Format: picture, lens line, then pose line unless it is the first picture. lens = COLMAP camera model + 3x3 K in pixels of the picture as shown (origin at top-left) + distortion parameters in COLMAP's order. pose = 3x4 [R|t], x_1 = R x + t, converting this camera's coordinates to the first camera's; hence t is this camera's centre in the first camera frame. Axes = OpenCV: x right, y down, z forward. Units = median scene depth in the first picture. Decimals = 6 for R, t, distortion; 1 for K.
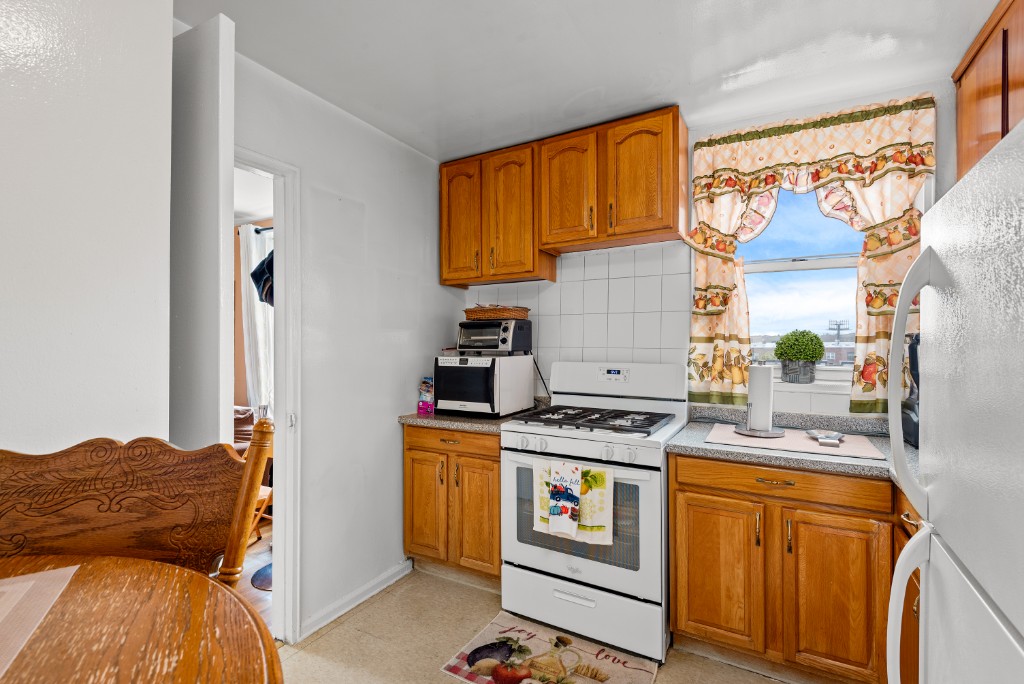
lens RADIAL K [[462.2, 0, 516.3], [0, 462.2, 345.6], [0, 0, 1]] dist [0.000558, -0.000189]
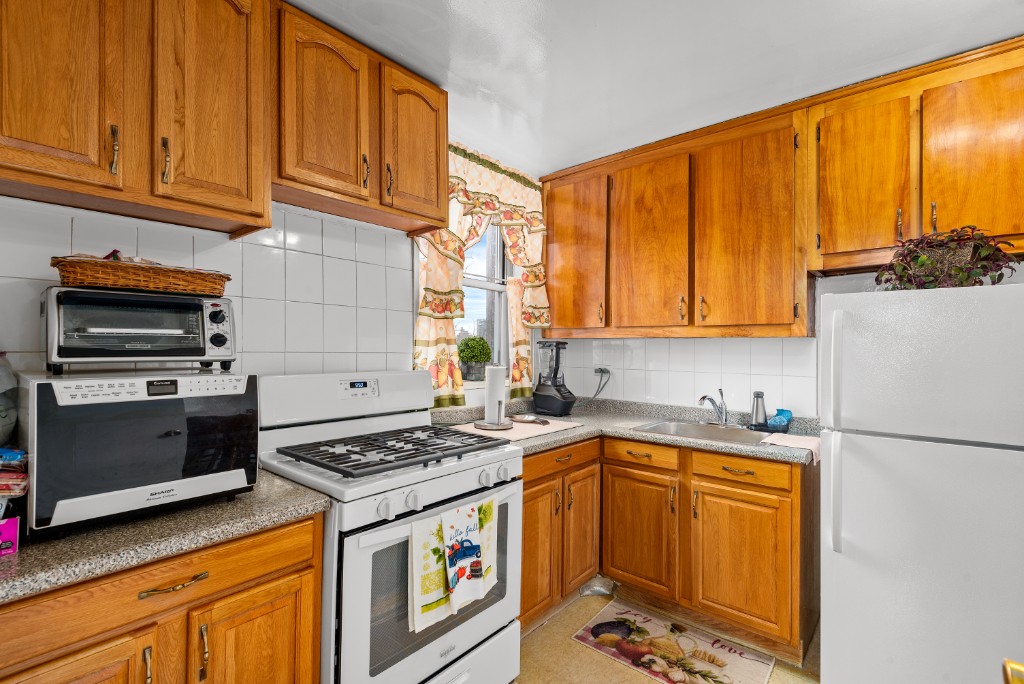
lens RADIAL K [[462.2, 0, 516.3], [0, 462.2, 345.6], [0, 0, 1]] dist [0.000558, -0.000189]
pose [[0.179914, 0.007450, 0.983654, -0.508598], [-0.002535, 0.999972, -0.007110, -0.001631], [-0.983679, -0.001215, 0.179928, 0.652614]]
